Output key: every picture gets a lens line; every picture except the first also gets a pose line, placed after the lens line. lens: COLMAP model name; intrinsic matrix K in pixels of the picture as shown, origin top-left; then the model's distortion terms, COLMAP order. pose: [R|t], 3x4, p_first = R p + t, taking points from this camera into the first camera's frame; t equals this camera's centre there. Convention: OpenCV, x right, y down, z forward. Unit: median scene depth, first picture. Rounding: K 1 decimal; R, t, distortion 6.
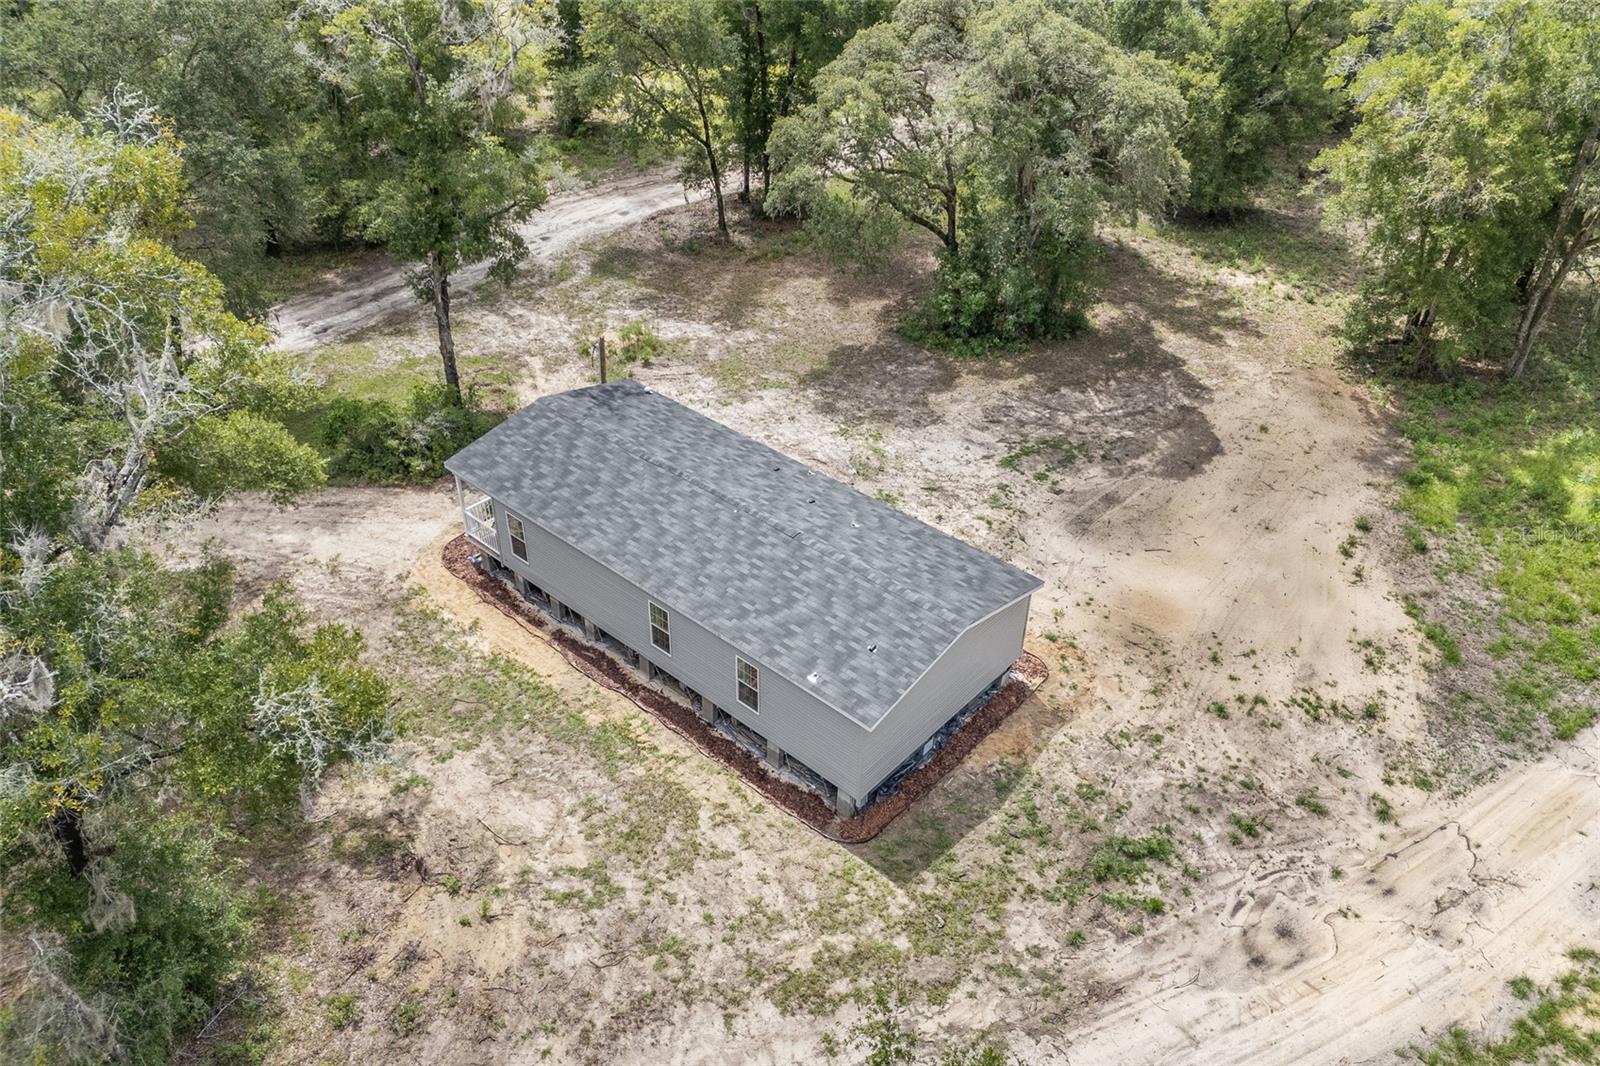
lens RADIAL K [[1189.7, 0, 799.2], [0, 1189.7, 538.1], [0, 0, 1]] dist [0.044394, -0.040829]
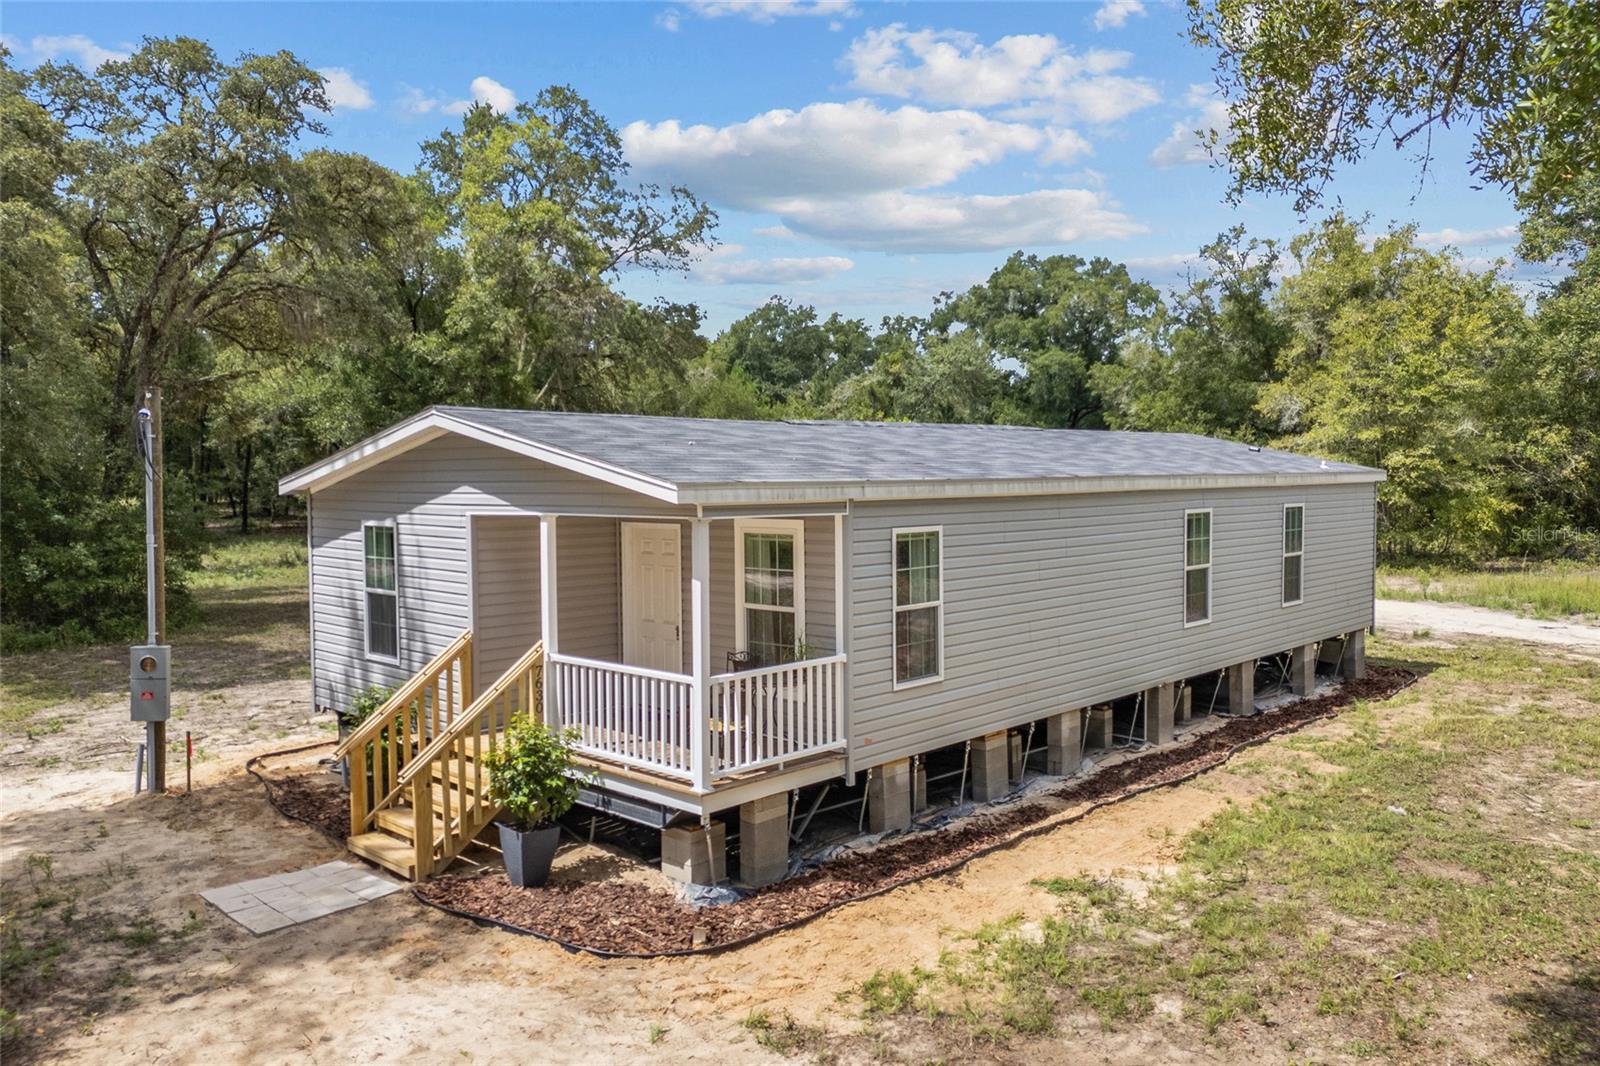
lens RADIAL K [[1189.7, 0, 793.5], [0, 1189.7, 528.1], [0, 0, 1]] dist [0.044394, -0.040829]
pose [[0.031467, -0.065494, 0.997357, -0.571421], [0.579092, 0.814501, 0.035216, -0.049491], [-0.814655, 0.576453, 0.063557, 0.997215]]
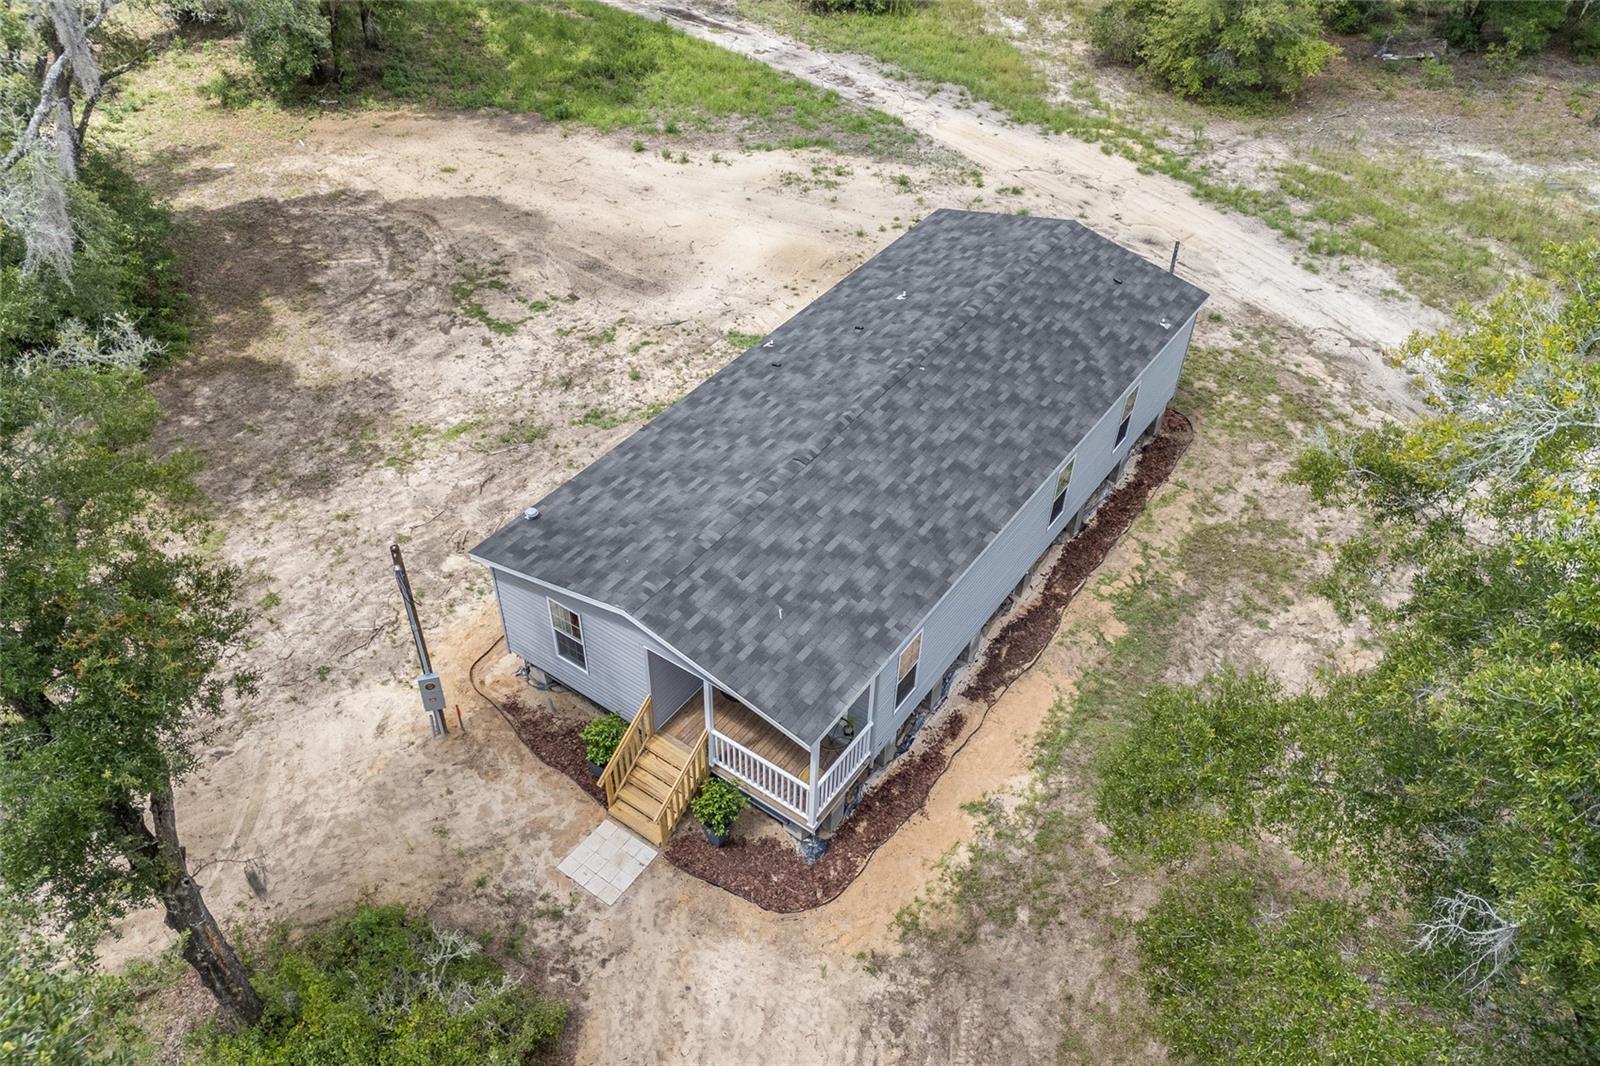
lens RADIAL K [[1189.7, 0, 793.5], [0, 1189.7, 534.3], [0, 0, 1]] dist [0.044394, -0.040829]
pose [[-0.117955, -0.671334, 0.731709, -0.621372], [0.559987, 0.563544, 0.607317, -0.435449], [-0.820062, 0.481383, 0.309465, 0.830278]]
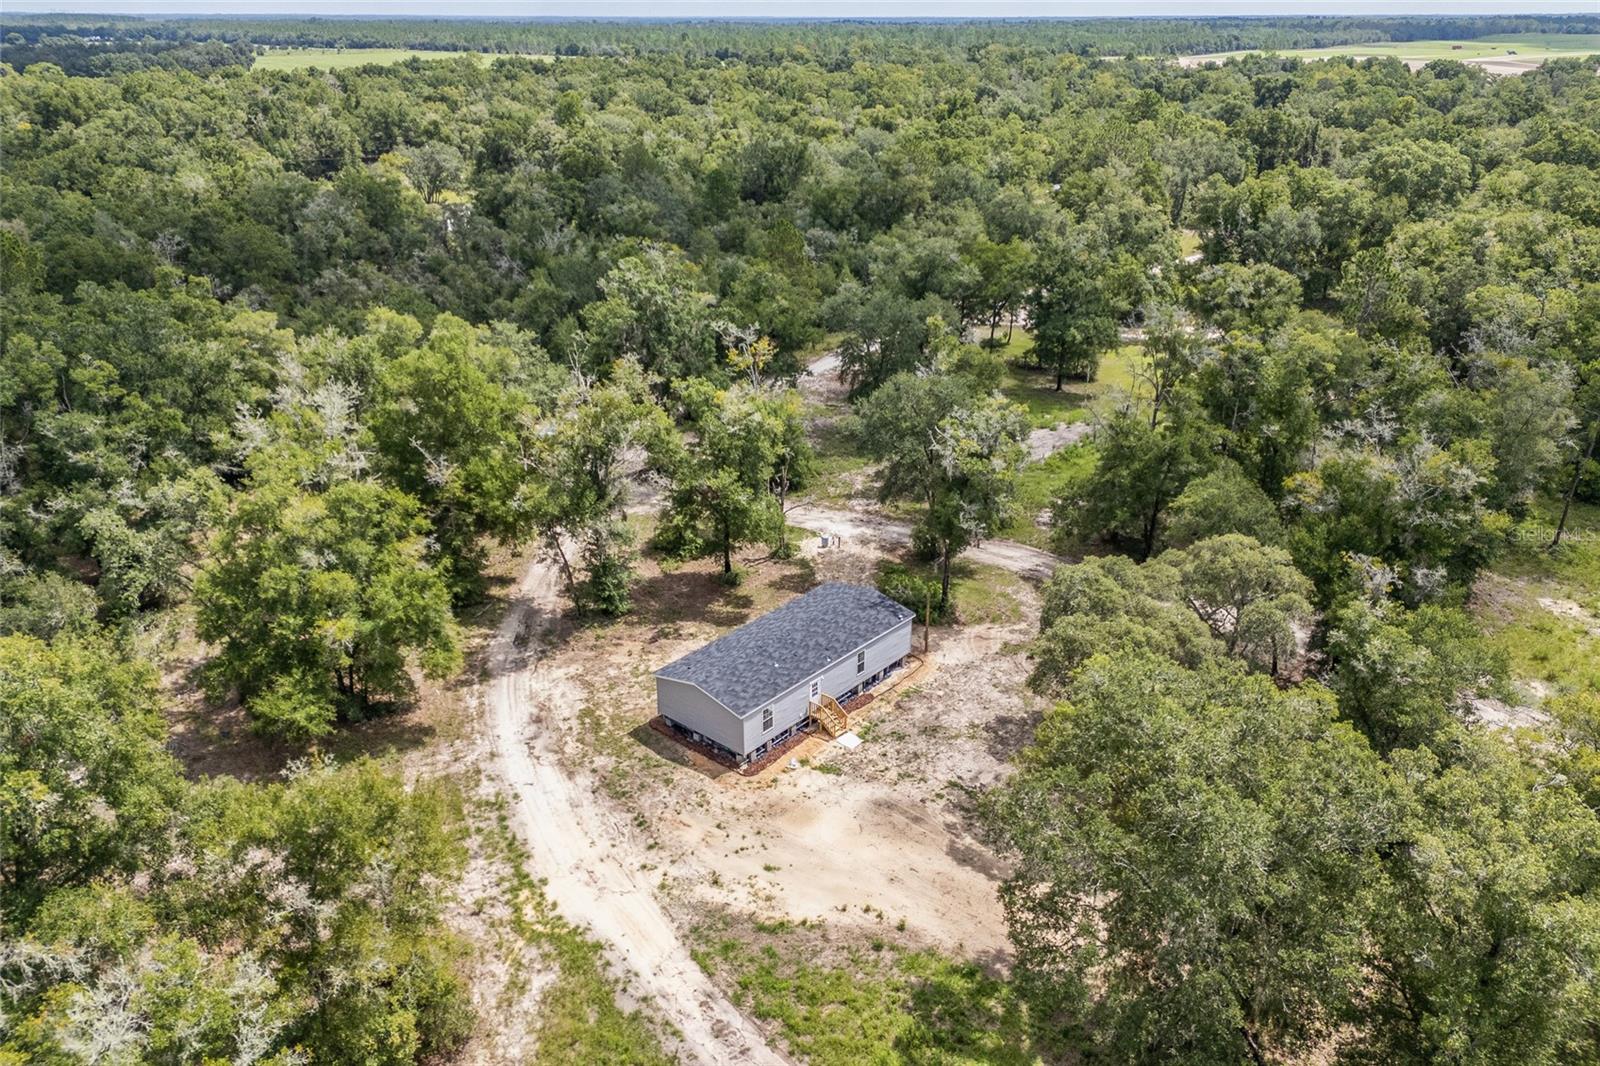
lens RADIAL K [[1189.7, 0, 797.8], [0, 1189.7, 521.3], [0, 0, 1]] dist [0.044394, -0.040829]
pose [[0.014868, 0.381635, -0.924194, 1.812784], [-0.583577, 0.753851, 0.301906, -0.824013], [0.811922, 0.534850, 0.233921, 0.364287]]
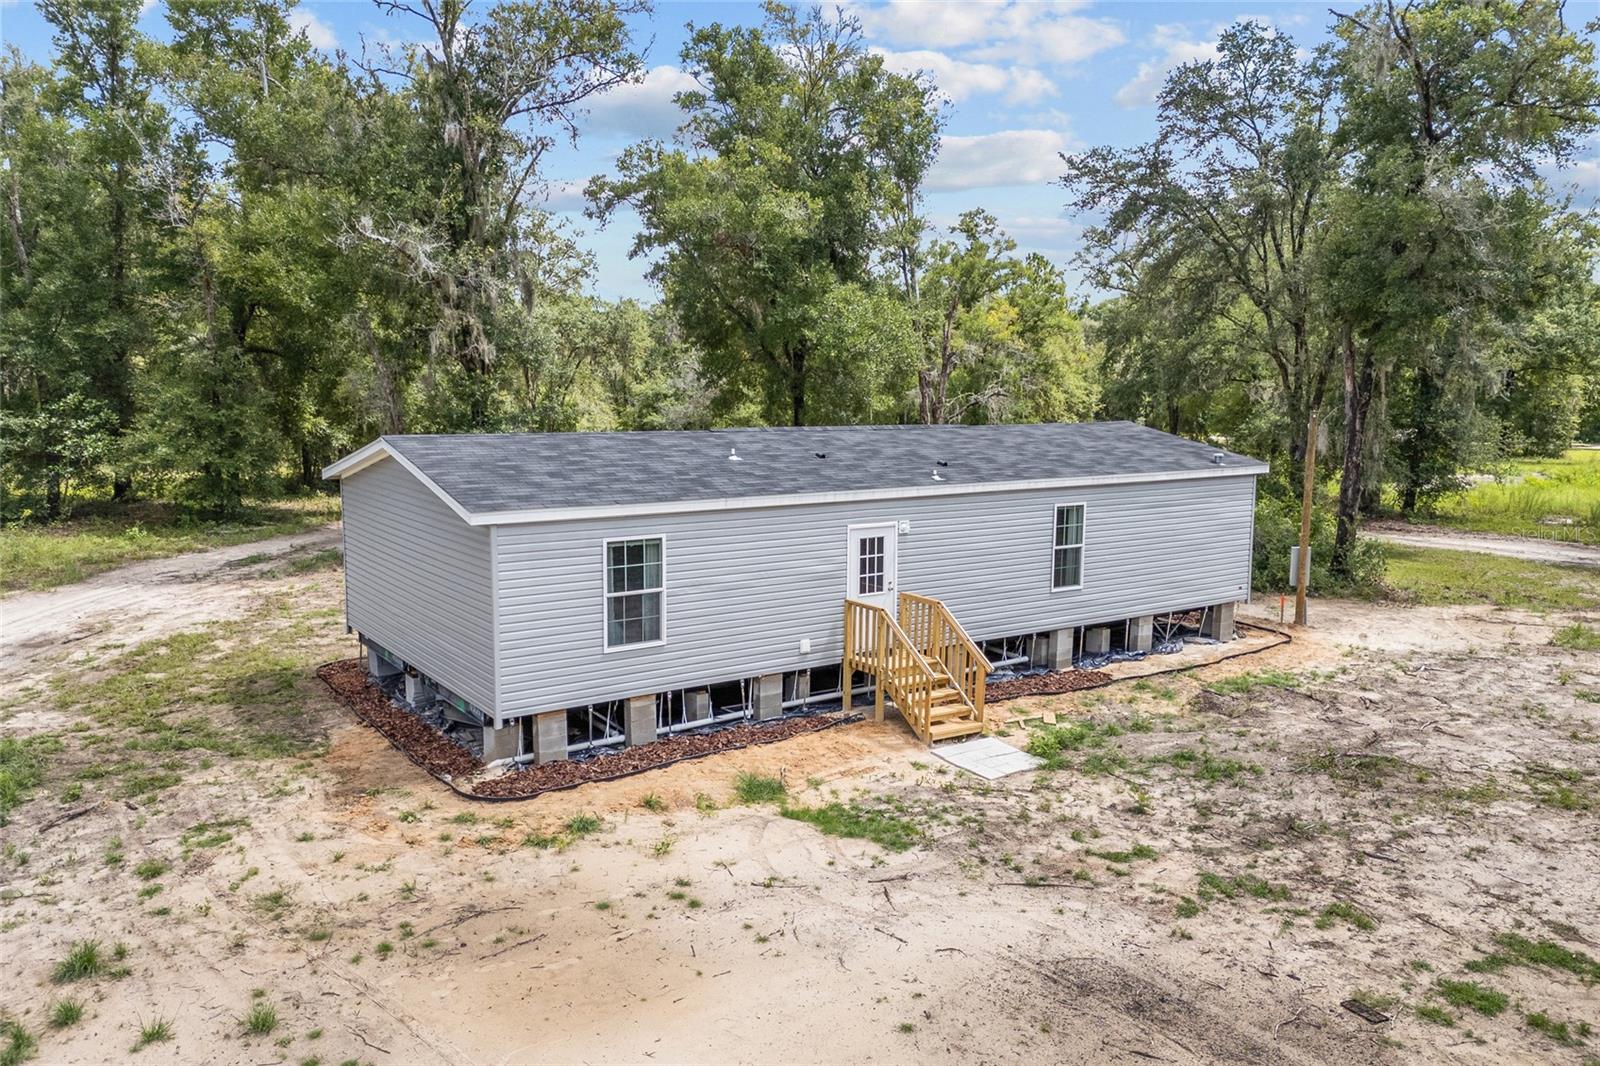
lens RADIAL K [[1189.7, 0, 794.7], [0, 1189.7, 538.2], [0, 0, 1]] dist [0.044394, -0.040829]
pose [[-0.233980, 0.116178, -0.965275, 0.569014], [-0.577807, 0.781861, 0.234162, -0.125750], [0.781915, 0.612532, -0.115811, 1.044248]]
